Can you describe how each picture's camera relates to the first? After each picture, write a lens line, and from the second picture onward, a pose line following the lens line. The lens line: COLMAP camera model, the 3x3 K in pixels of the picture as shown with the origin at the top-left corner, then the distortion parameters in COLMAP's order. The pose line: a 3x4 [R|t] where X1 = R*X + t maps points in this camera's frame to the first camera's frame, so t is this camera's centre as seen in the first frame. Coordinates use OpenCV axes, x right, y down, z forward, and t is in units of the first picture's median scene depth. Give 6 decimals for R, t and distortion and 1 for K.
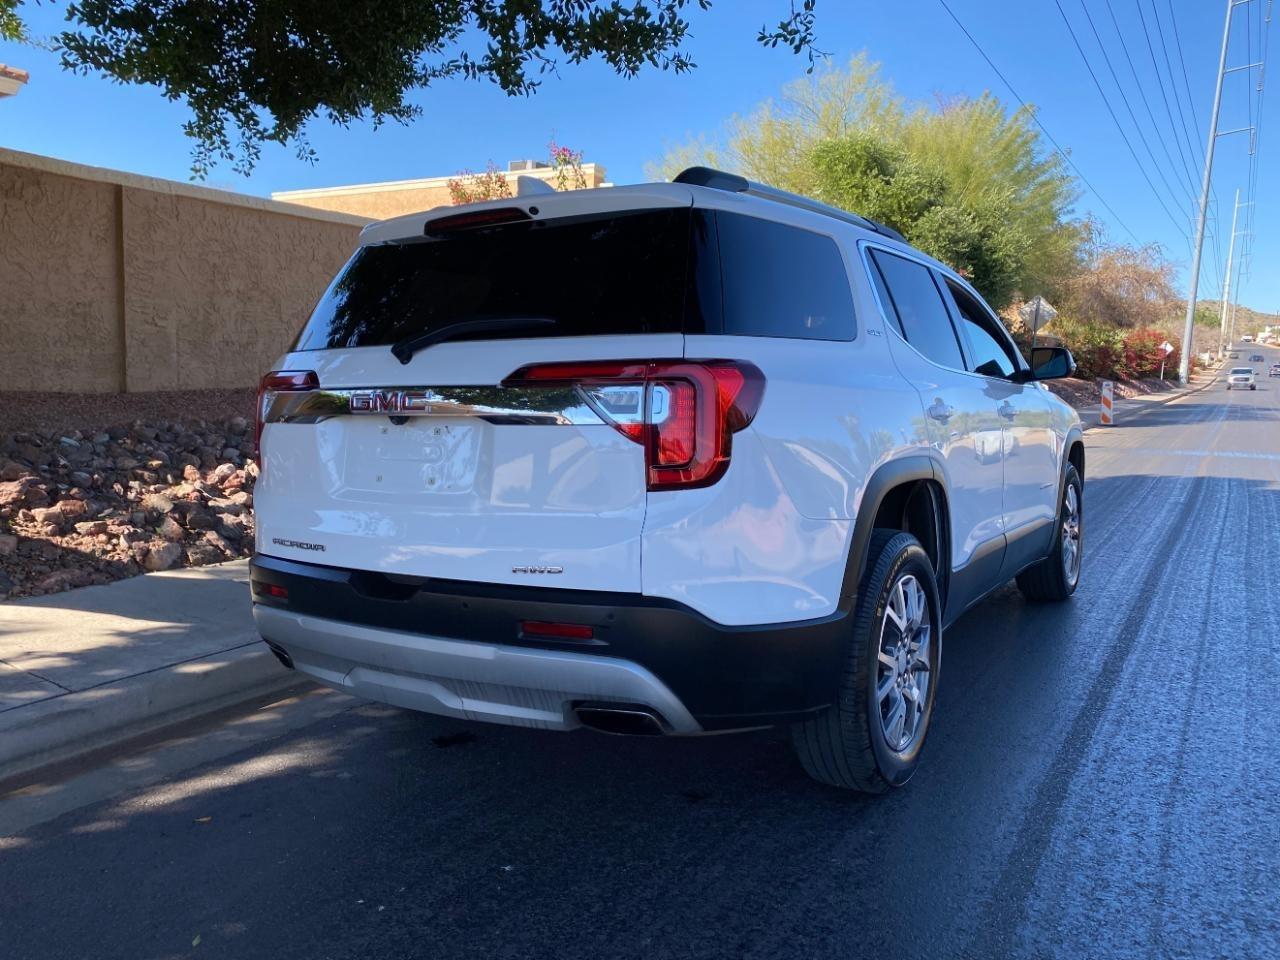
lens RADIAL K [[969.0, 0, 644.5], [0, 969.0, 490.6], [0, 0, 1]] dist [0.015446, -0.007344]
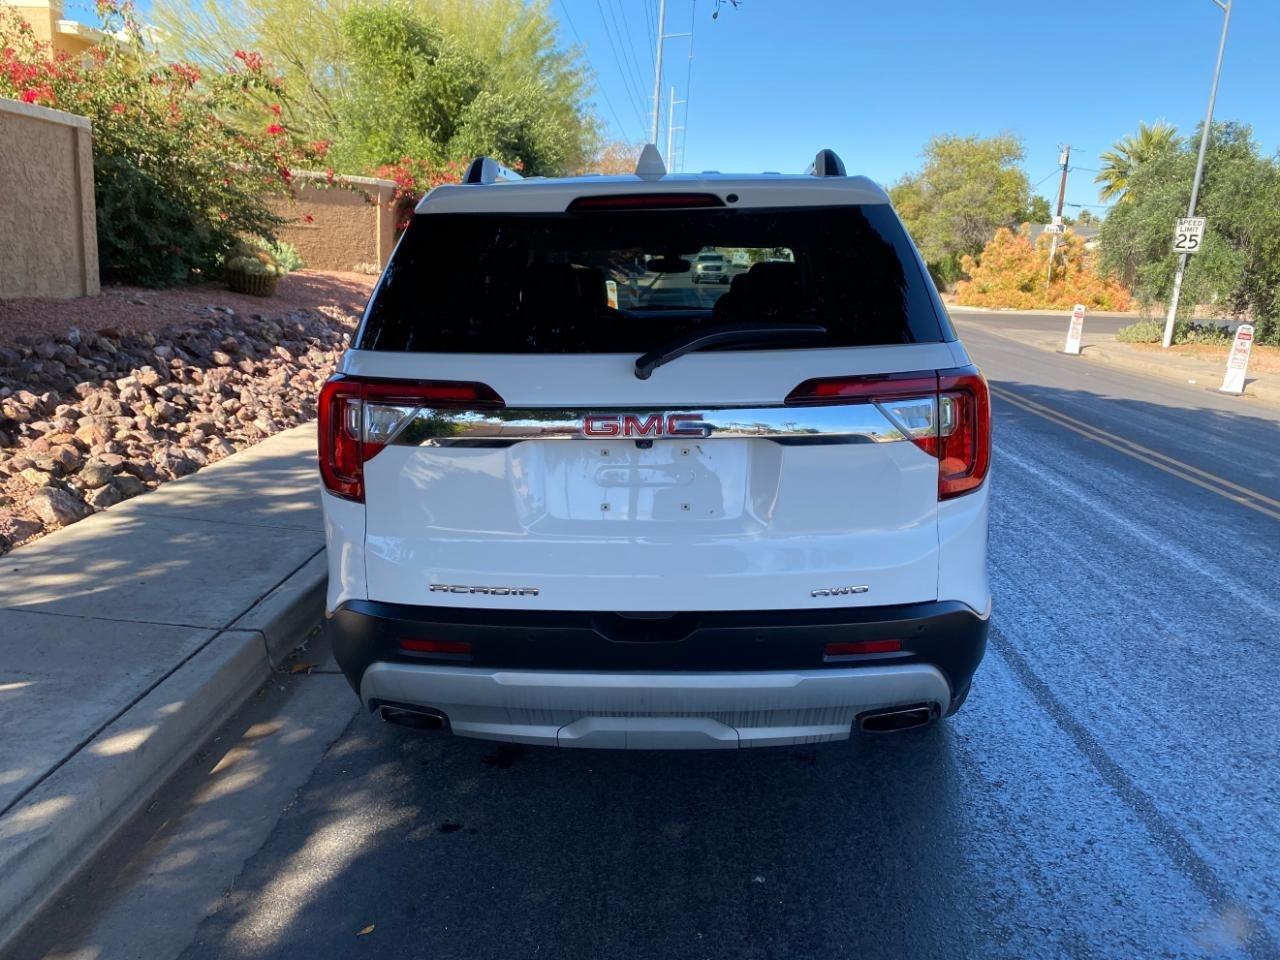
lens RADIAL K [[969.0, 0, 640.3], [0, 969.0, 482.7], [0, 0, 1]] dist [0.015446, -0.007344]
pose [[0.872437, -0.106856, 0.476902, -0.334603], [0.051557, 0.990483, 0.127614, -0.073209], [-0.486000, -0.086747, 0.869643, 0.111671]]
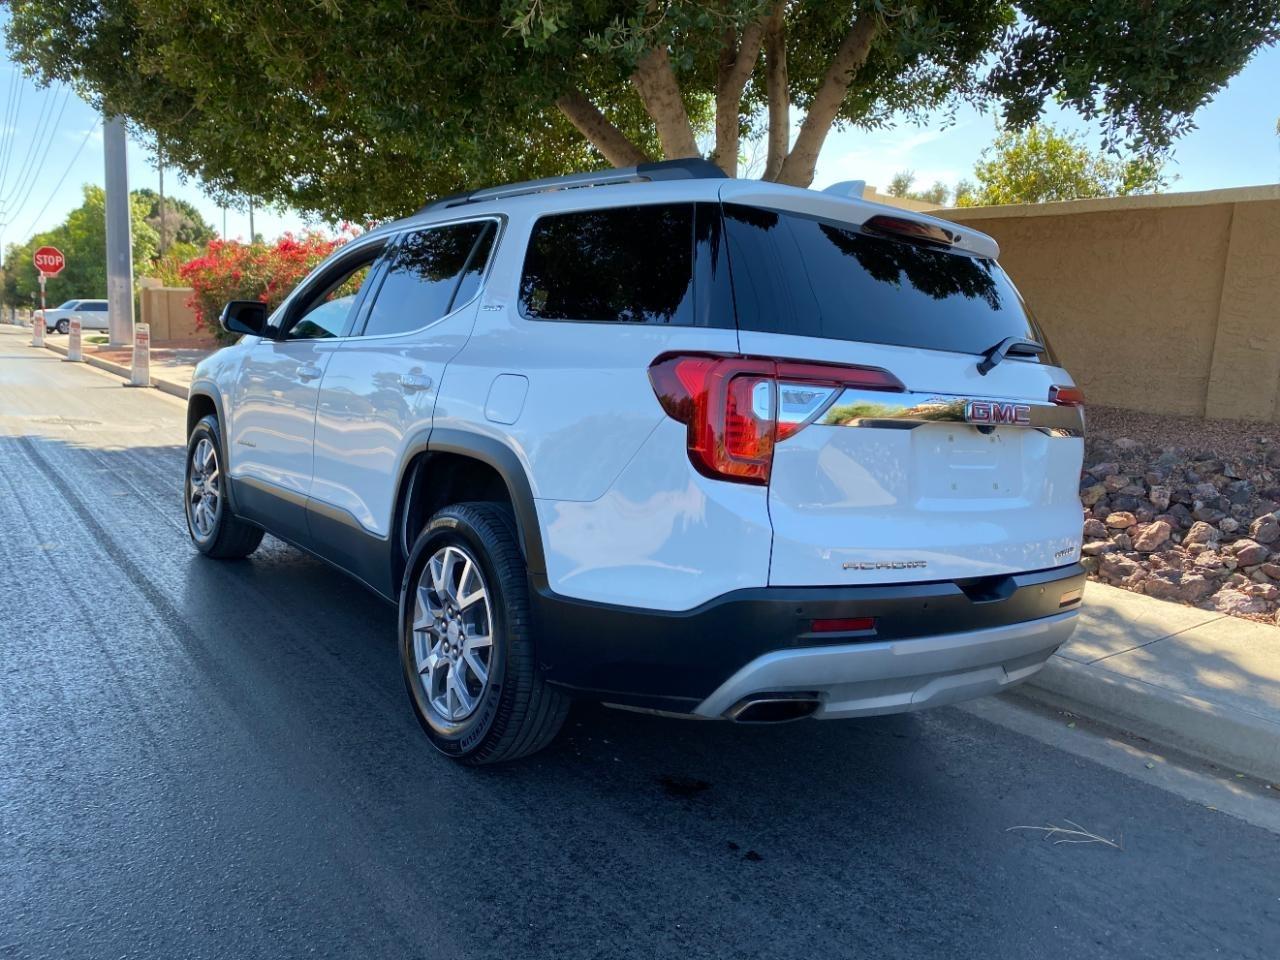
lens RADIAL K [[969.0, 0, 622.1], [0, 969.0, 493.4], [0, 0, 1]] dist [0.015446, -0.007344]
pose [[-0.384742, 0.101603, -0.917415, 0.881225], [-0.179206, 0.966788, 0.182226, -0.150109], [0.905461, 0.234516, -0.353756, 1.251846]]
